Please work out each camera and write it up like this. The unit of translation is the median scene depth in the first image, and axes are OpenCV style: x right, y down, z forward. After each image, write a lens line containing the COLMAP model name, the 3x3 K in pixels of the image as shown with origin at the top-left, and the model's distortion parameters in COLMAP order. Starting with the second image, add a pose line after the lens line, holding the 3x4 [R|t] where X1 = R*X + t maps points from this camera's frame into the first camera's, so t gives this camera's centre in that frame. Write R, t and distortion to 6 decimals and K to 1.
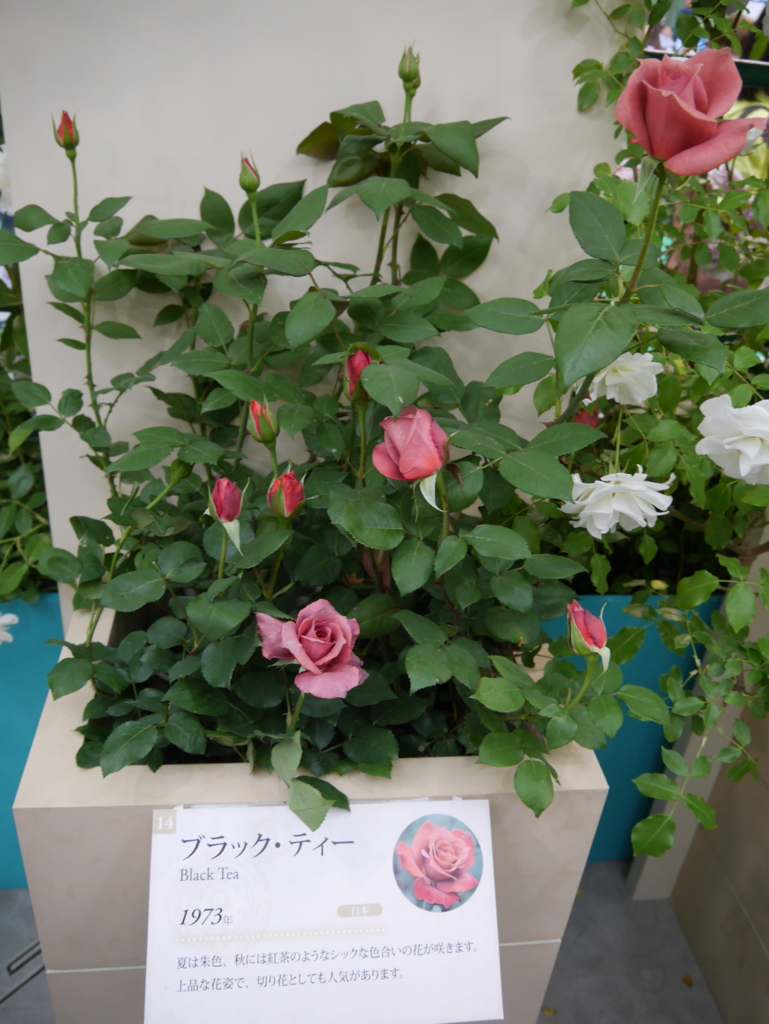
lens RADIAL K [[876.2, 0, 384.5], [0, 876.2, 512.0], [0, 0, 1]] dist [-0.012790, -0.001452]
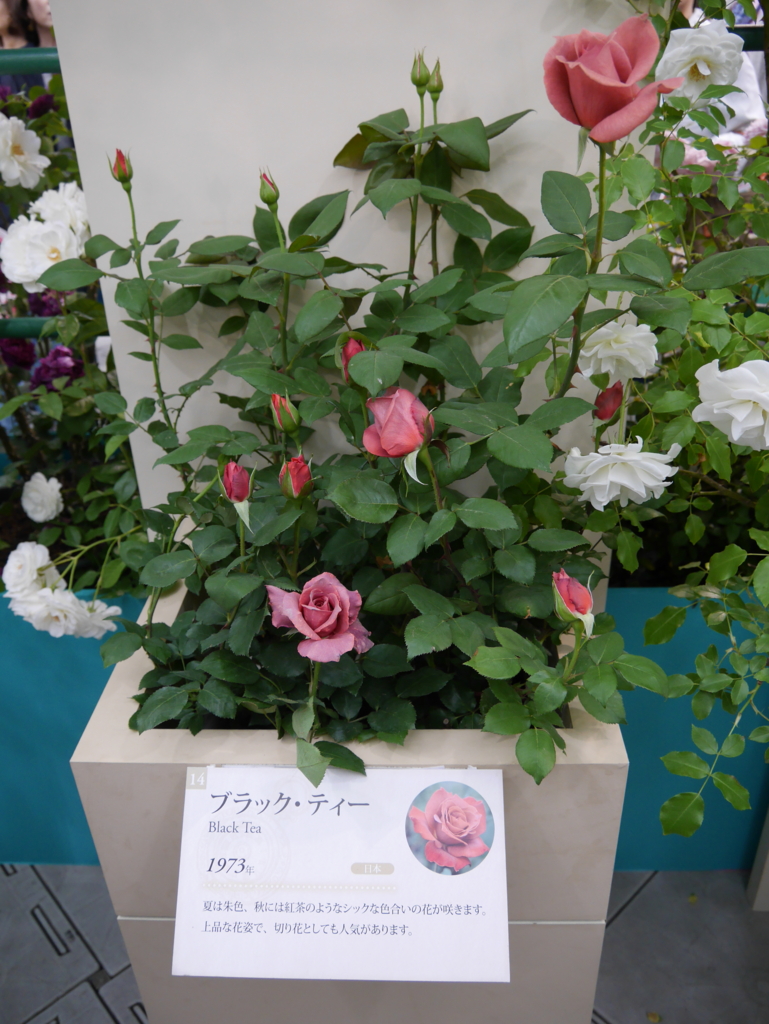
lens RADIAL K [[876.2, 0, 384.5], [0, 876.2, 512.0], [0, 0, 1]] dist [-0.012790, -0.001452]
pose [[0.980598, -0.028173, -0.193996, 0.195436], [0.024371, 0.999462, -0.021957, 0.047553], [0.194510, 0.016803, 0.980757, -0.037746]]
